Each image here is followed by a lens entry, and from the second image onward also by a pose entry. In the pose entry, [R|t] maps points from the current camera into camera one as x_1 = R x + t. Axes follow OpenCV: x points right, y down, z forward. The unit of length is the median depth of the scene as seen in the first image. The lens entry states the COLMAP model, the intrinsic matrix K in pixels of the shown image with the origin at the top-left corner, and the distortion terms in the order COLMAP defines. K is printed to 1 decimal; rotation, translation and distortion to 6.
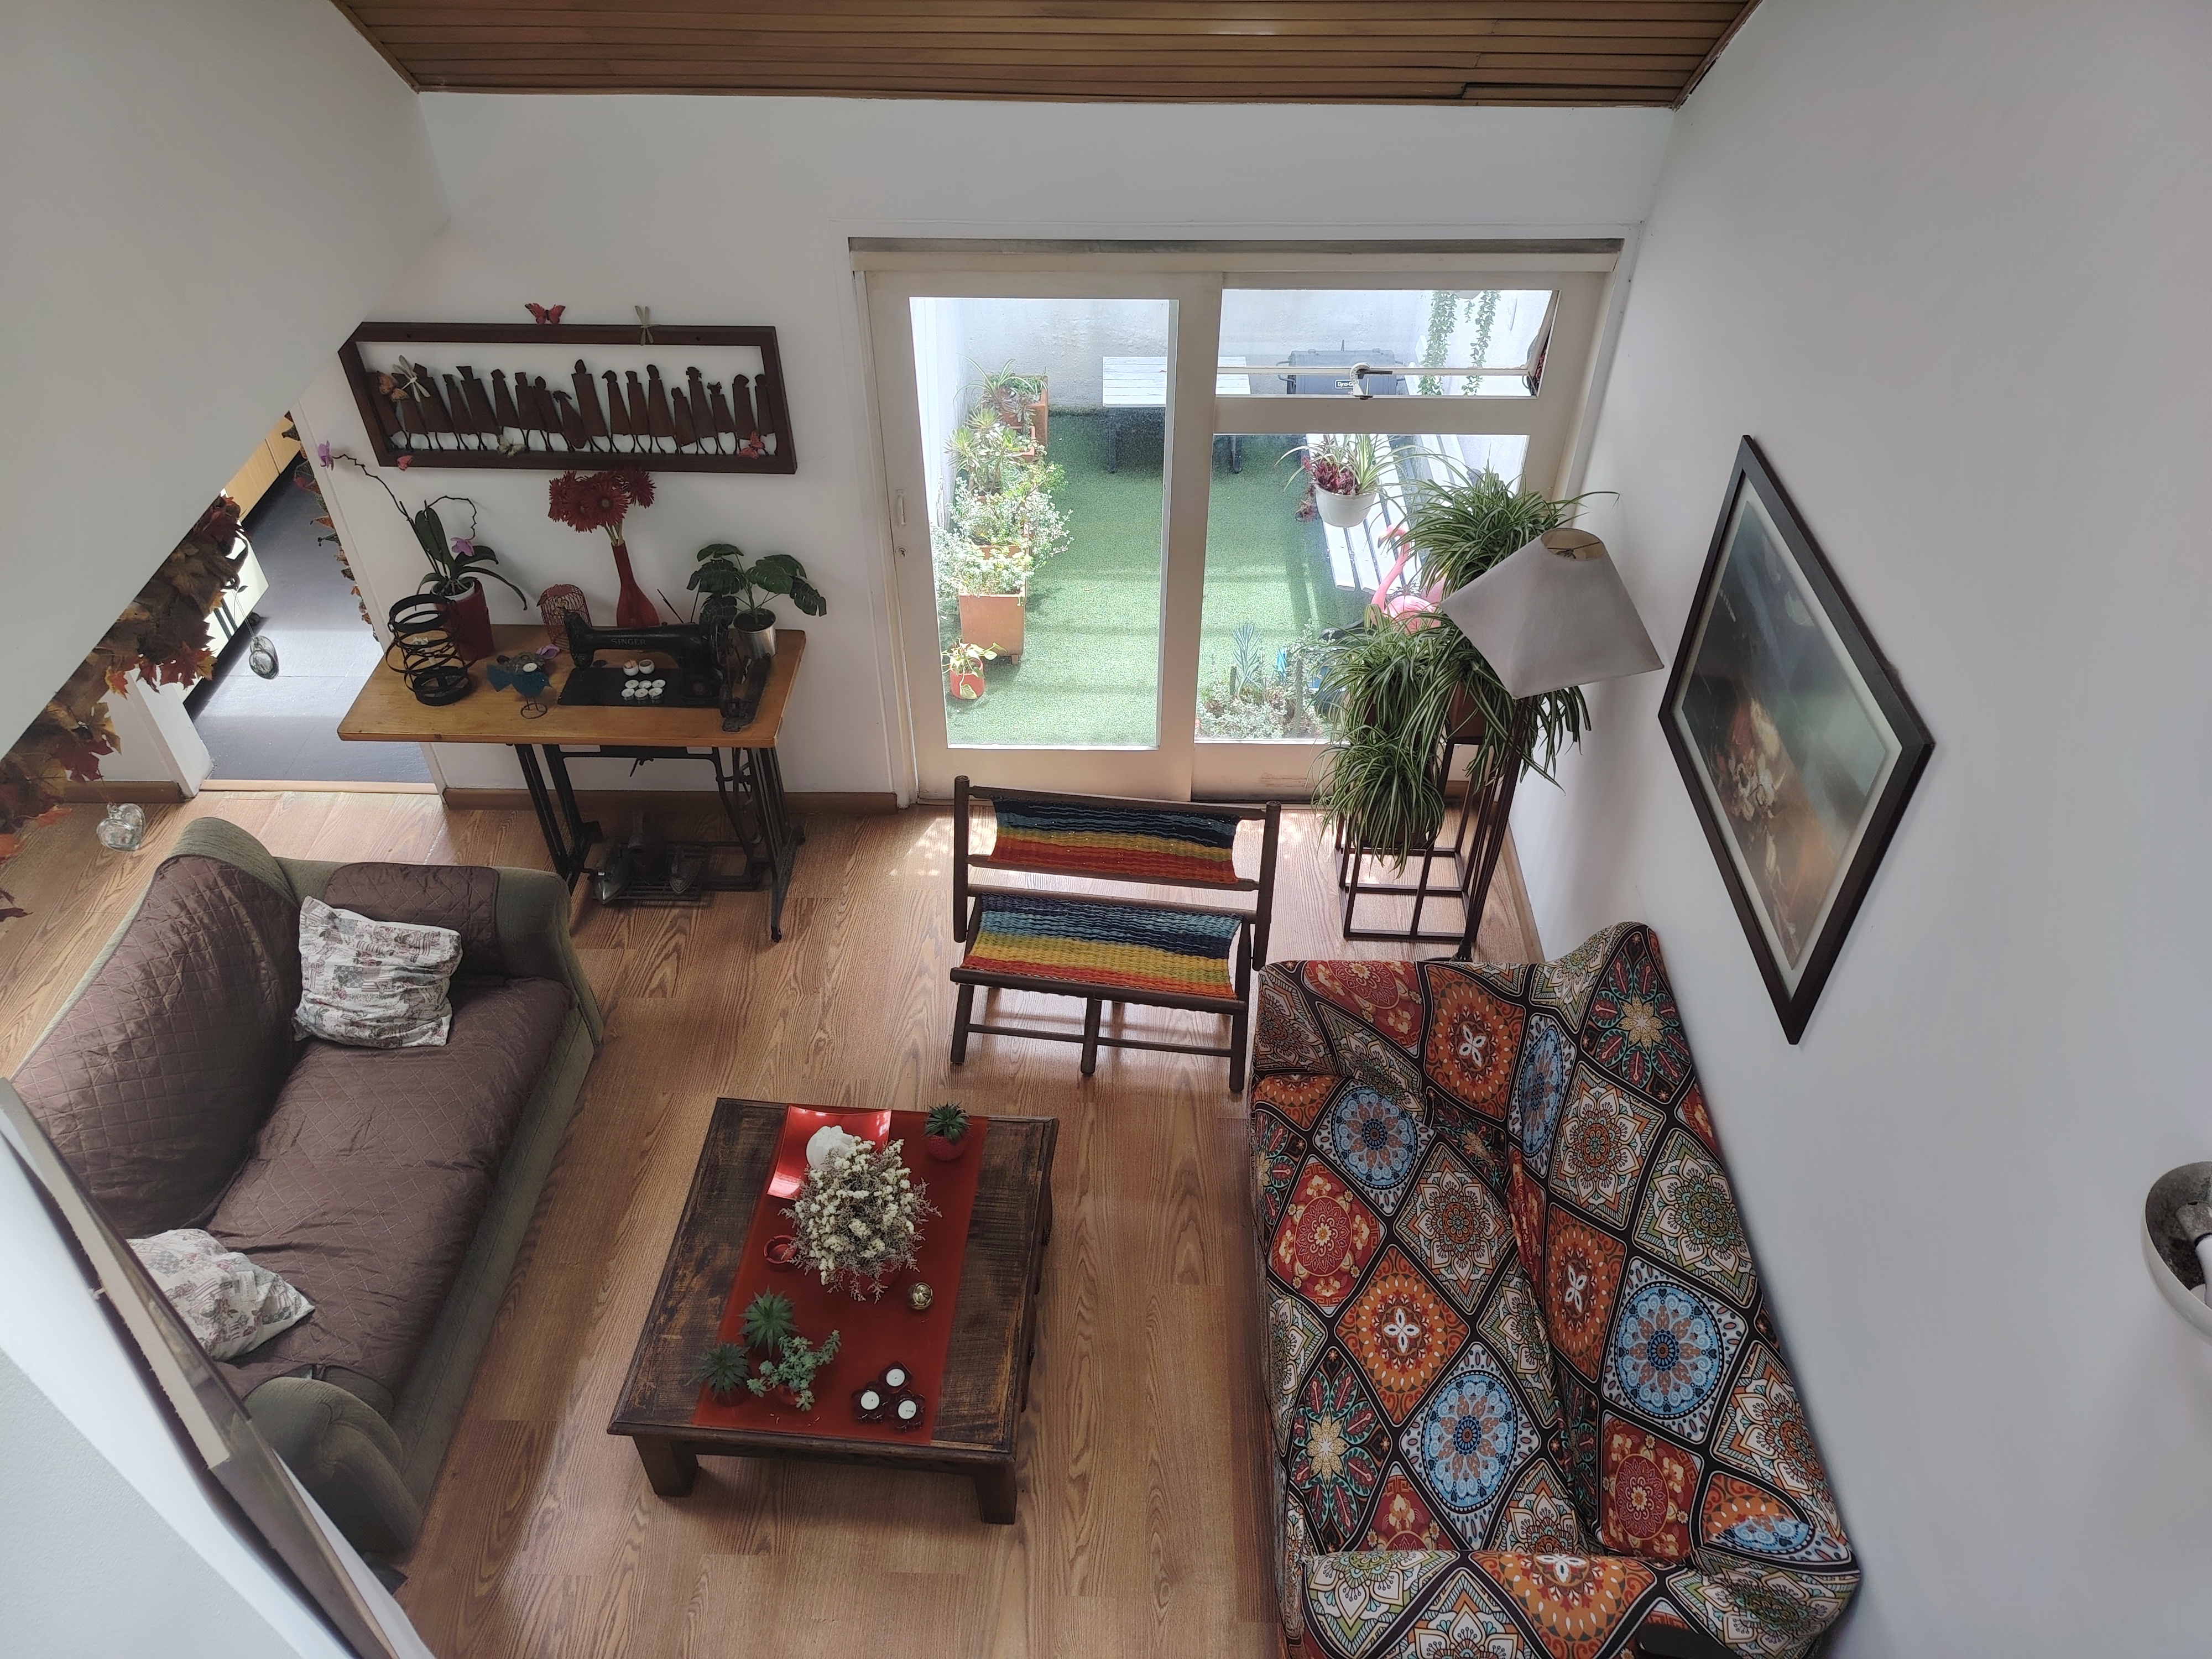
lens RADIAL K [[1523.5, 0, 1108.8], [0, 1523.5, 843.6], [0, 0, 1]] dist [0.002819, -0.002060]
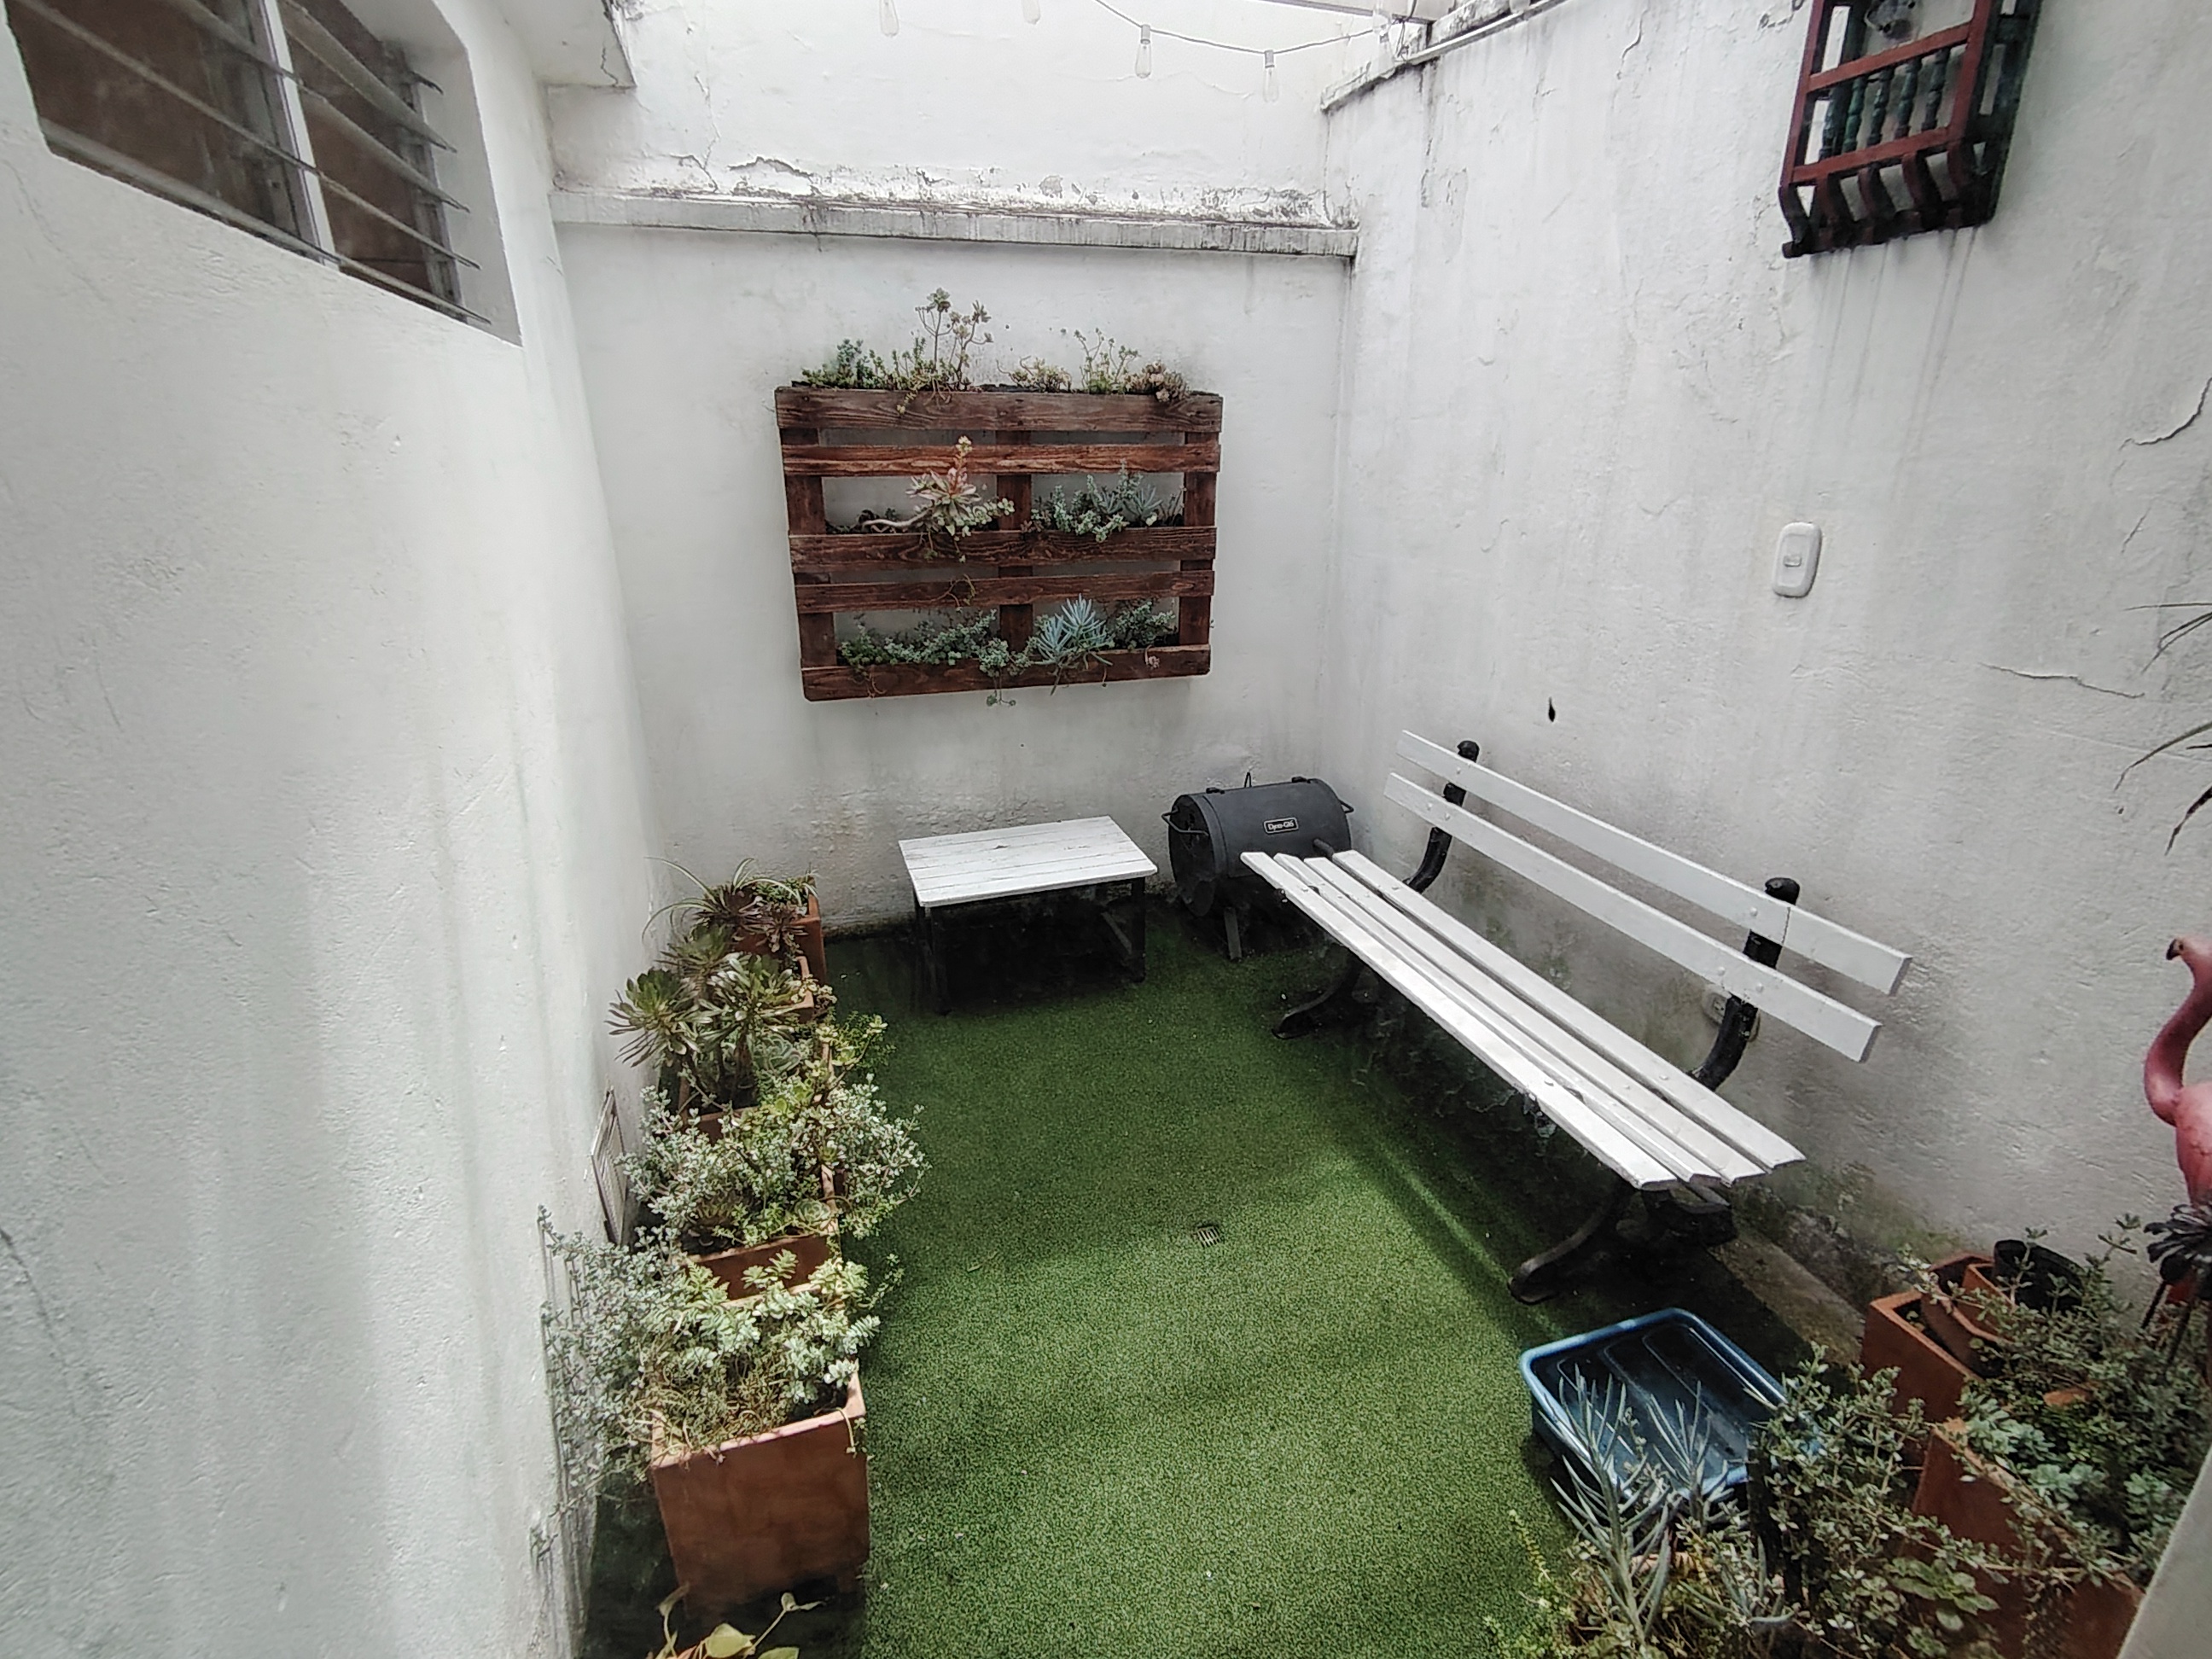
lens RADIAL K [[1077.6, 0, 1118.4], [0, 1077.6, 824.4], [0, 0, 1]] dist [0.004758, 0.000193]
pose [[0.952296, -0.117677, 0.281575, -0.050787], [0.216770, 0.910285, -0.352693, -0.174995], [-0.214810, 0.396905, 0.892369, 0.687313]]
